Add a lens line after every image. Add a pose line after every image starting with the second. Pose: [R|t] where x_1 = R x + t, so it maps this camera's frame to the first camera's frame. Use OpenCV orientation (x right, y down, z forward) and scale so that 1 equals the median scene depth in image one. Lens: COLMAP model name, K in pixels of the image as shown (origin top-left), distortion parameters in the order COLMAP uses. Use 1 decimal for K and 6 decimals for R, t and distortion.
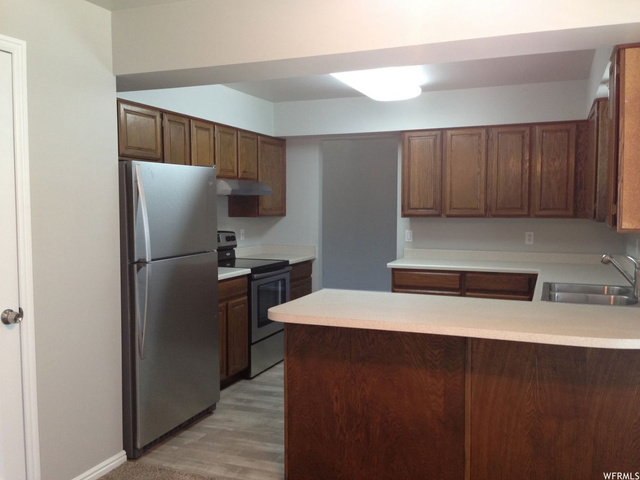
lens RADIAL K [[594.4, 0, 318.0], [0, 594.4, 240.1], [0, 0, 1]] dist [0.053563, 0.000000]
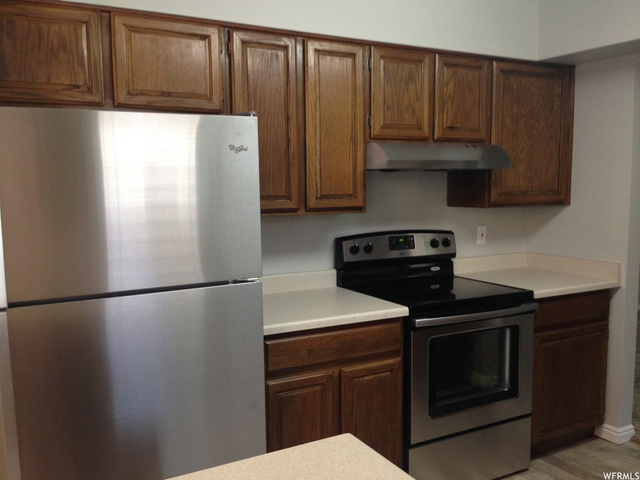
lens RADIAL K [[594.4, 0, 319.7], [0, 594.4, 238.0], [0, 0, 1]] dist [0.053563, 0.000000]
pose [[0.769910, 0.054508, -0.635820, 0.145394], [-0.030549, 0.998351, 0.048597, -0.034180], [0.637420, -0.017992, 0.770306, 0.481021]]
